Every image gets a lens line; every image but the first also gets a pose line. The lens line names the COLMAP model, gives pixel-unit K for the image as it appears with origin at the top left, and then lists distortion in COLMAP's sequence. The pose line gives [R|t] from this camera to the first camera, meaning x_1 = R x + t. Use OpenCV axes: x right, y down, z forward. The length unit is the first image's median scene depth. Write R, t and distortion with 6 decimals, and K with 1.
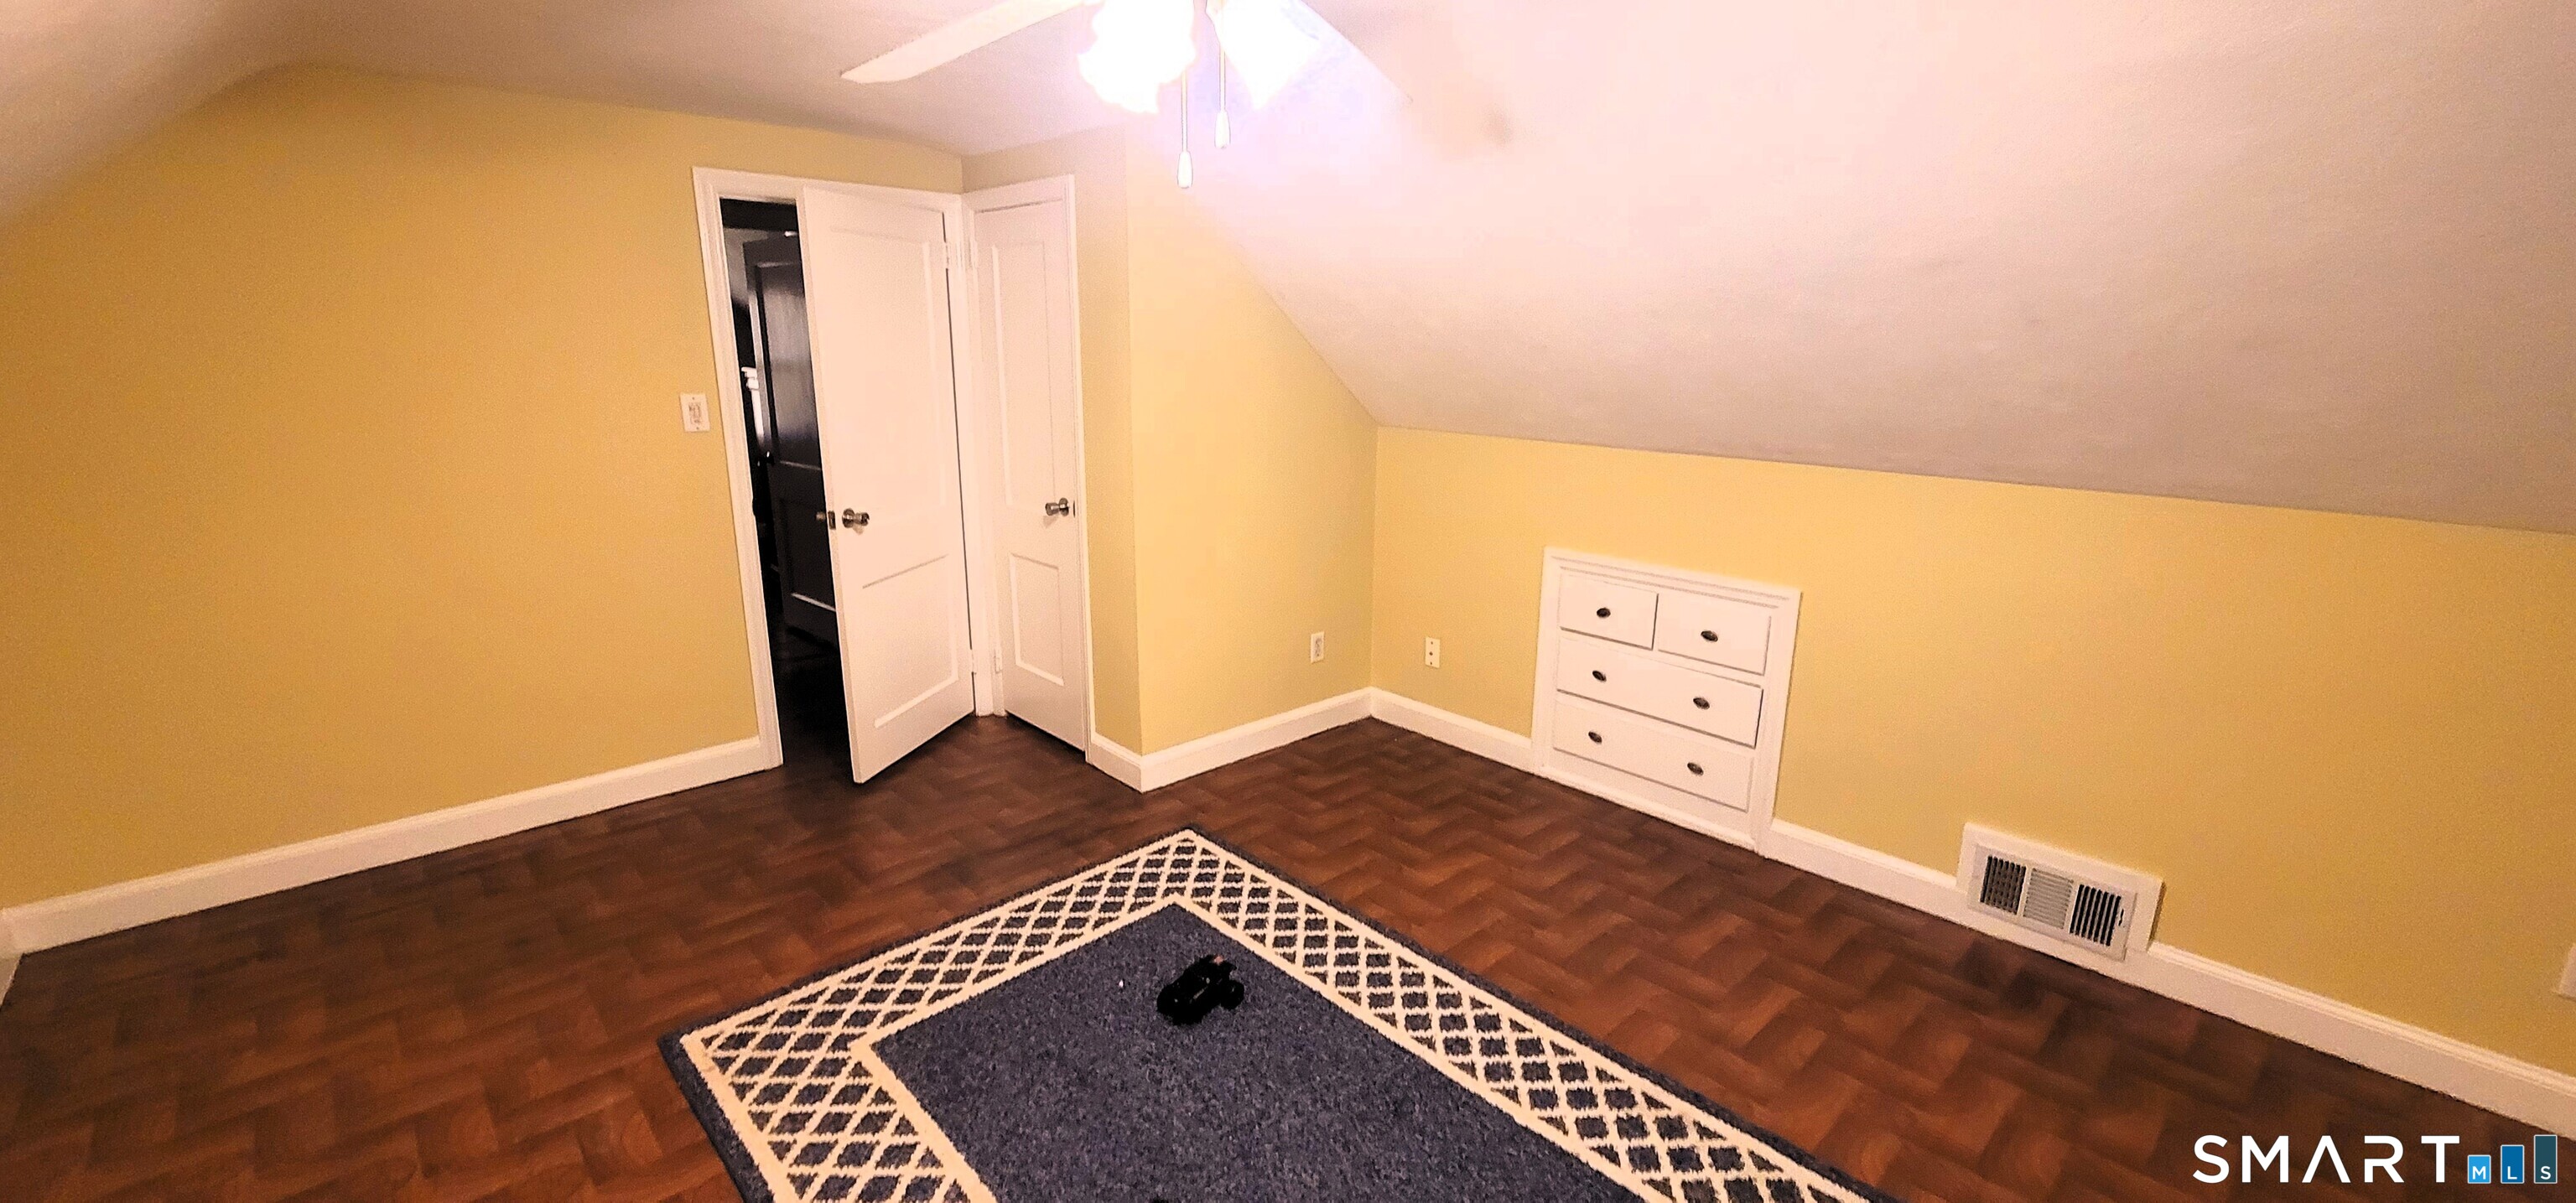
lens RADIAL K [[1038.1, 0, 1283.8], [0, 1038.1, 596.5], [0, 0, 1]] dist [0.001018, -0.000050]
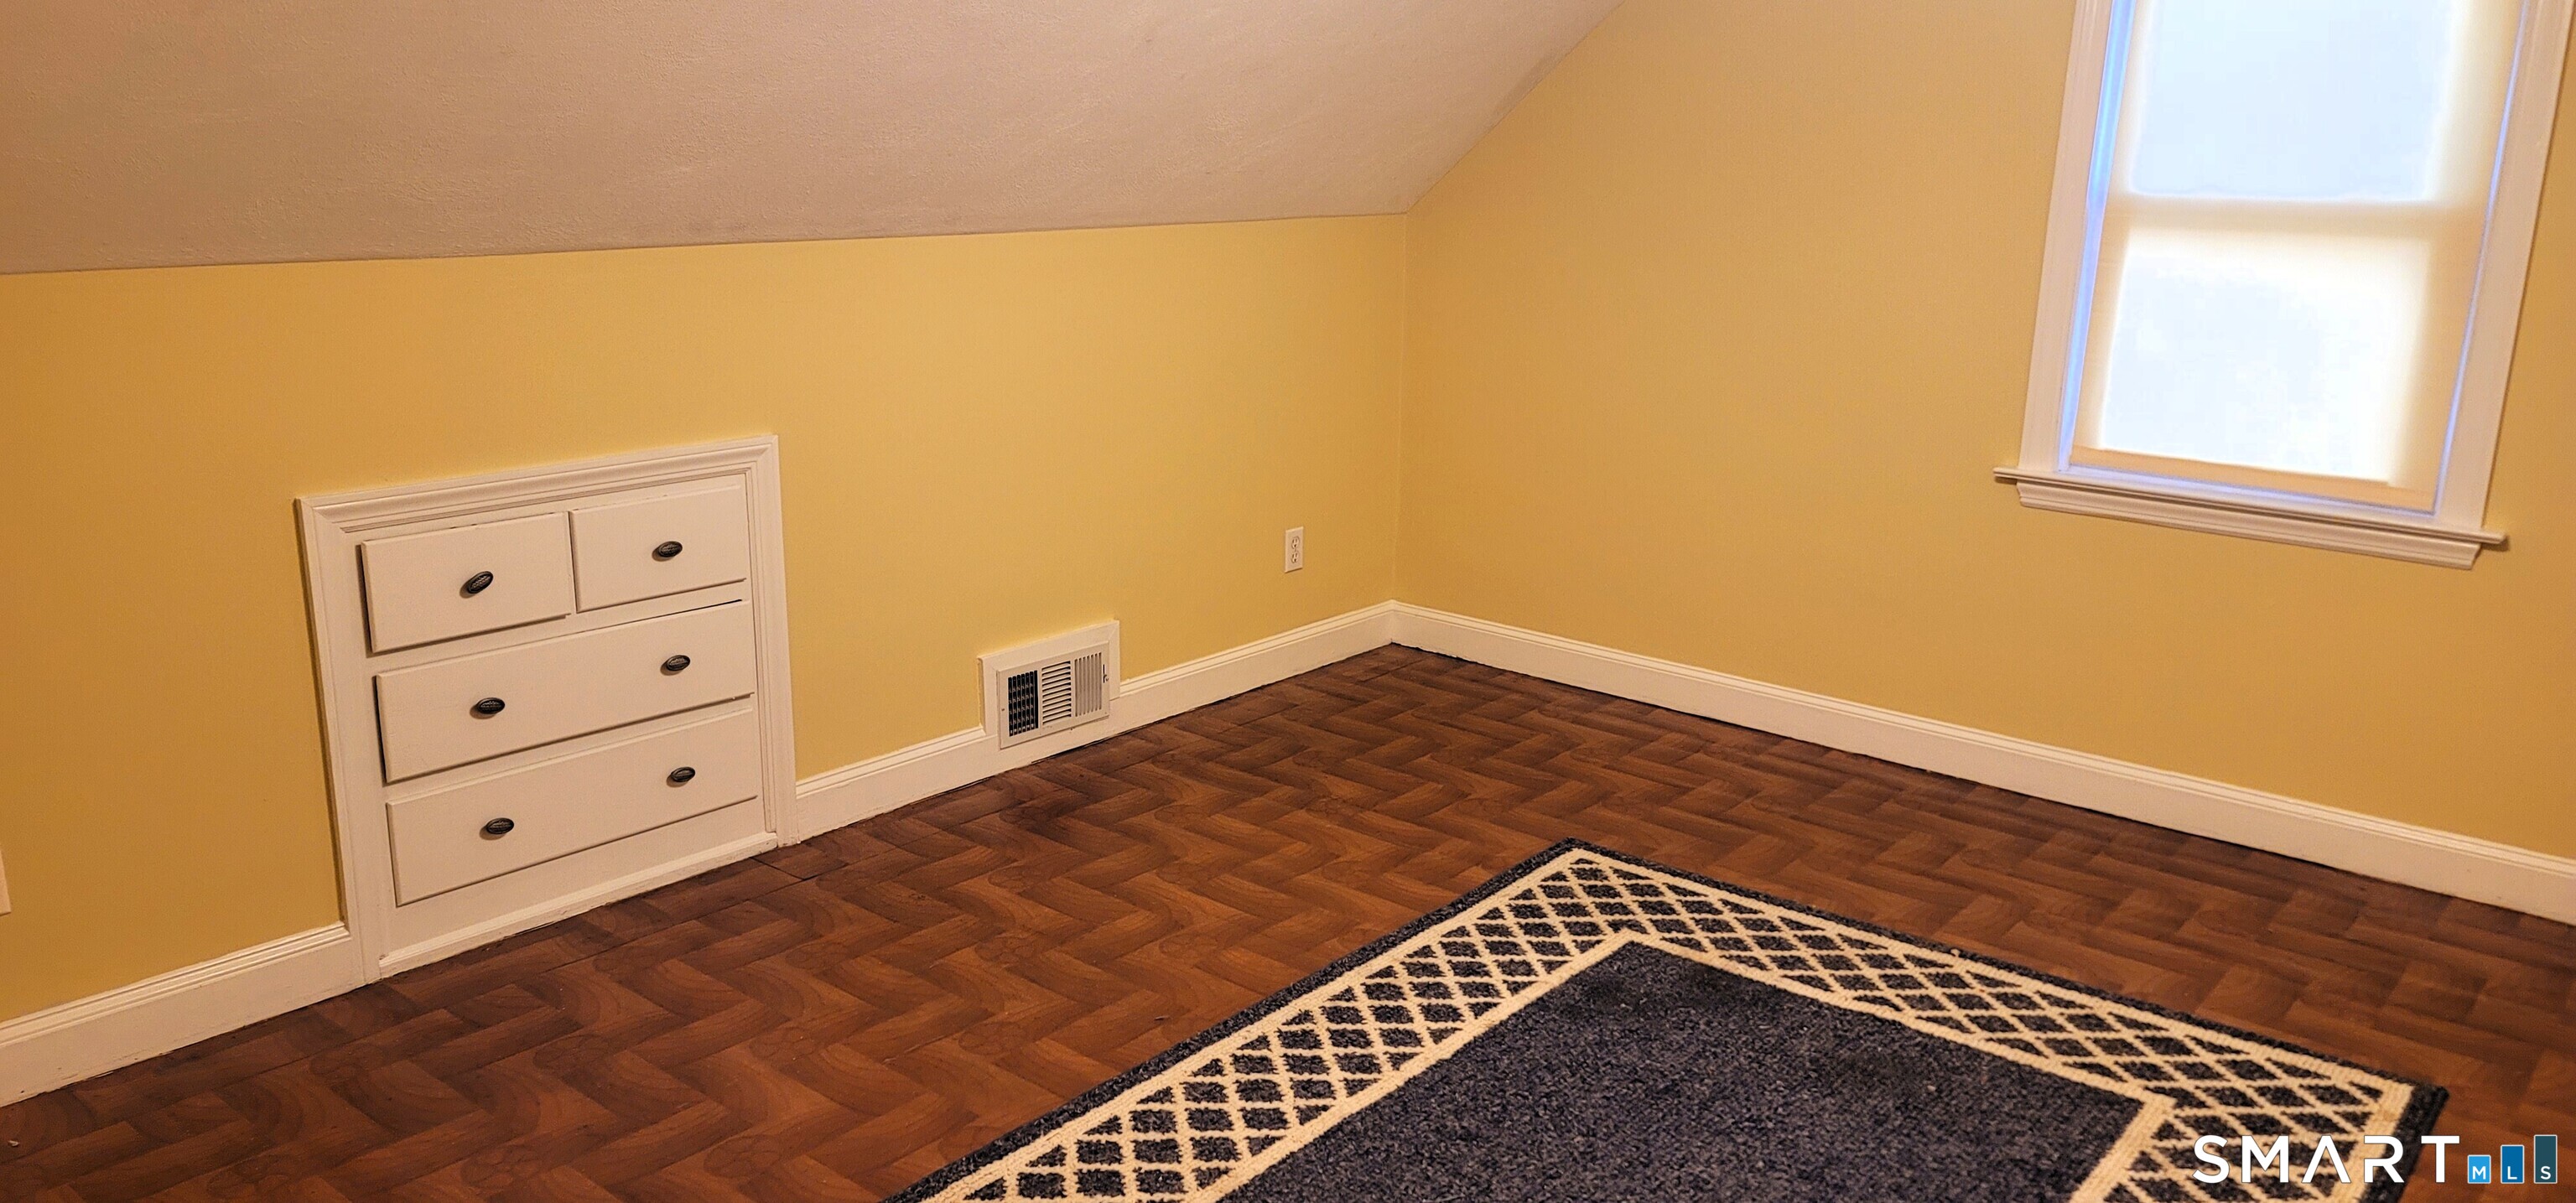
lens RADIAL K [[1830.6, 0, 1283.7], [0, 1830.6, 600.6], [0, 0, 1]] dist [0.065435, 0.000907]
pose [[-0.109449, -0.265997, 0.957740, -0.773489], [0.218986, 0.933402, 0.284263, -0.189216], [-0.969570, 0.240844, -0.043910, 0.836104]]
